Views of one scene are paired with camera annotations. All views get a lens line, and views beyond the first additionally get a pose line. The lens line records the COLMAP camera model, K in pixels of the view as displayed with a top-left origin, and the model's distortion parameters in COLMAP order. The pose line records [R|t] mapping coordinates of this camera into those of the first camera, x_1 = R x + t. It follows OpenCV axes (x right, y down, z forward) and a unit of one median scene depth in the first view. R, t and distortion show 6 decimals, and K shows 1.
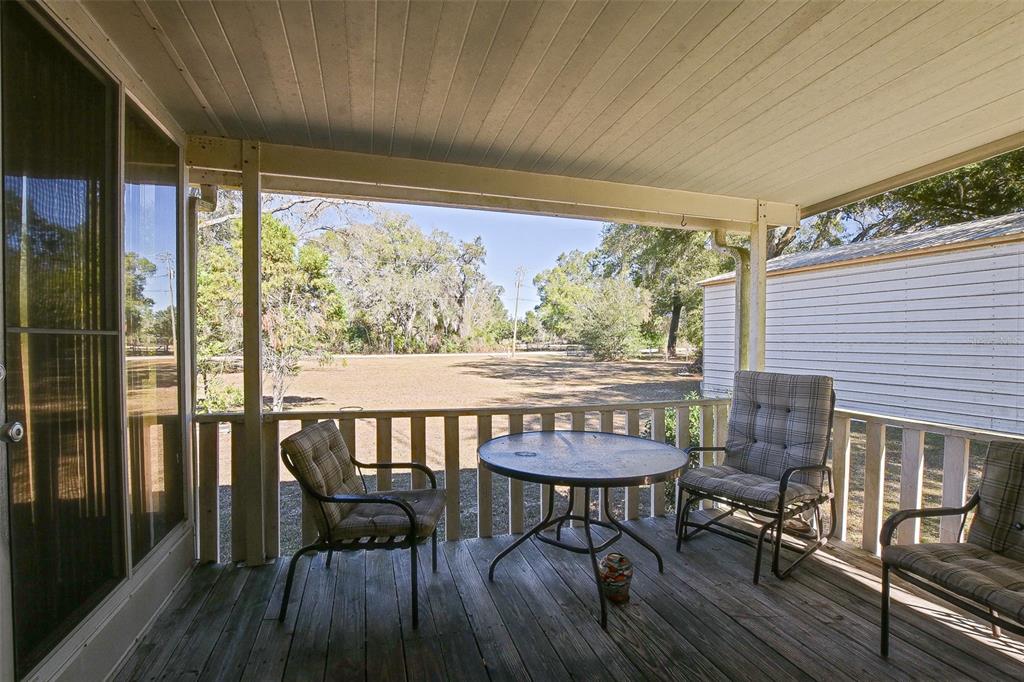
lens RADIAL K [[464.8, 0, 516.0], [0, 464.8, 346.3], [0, 0, 1]] dist [-0.032520, 0.003853]
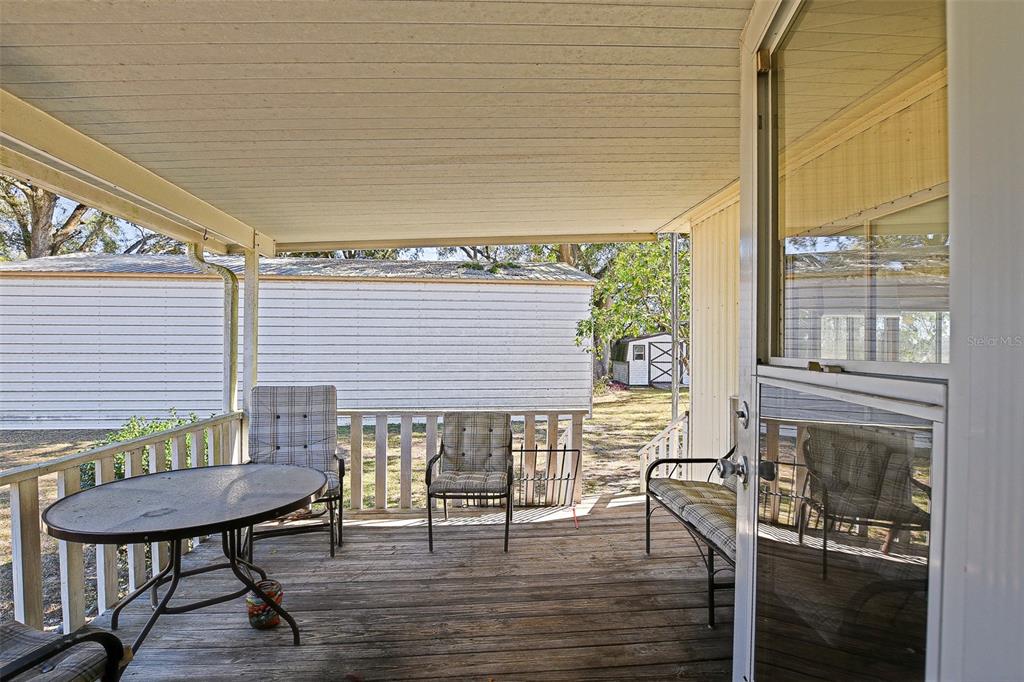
lens RADIAL K [[455.9, 0, 510.6], [0, 455.9, 347.3], [0, 0, 1]] dist [-0.031470, 0.003404]
pose [[0.230160, 0.004144, 0.973144, -0.428018], [0.013226, 0.999885, -0.007385, -0.024519], [-0.973063, 0.014570, 0.230079, 0.189251]]
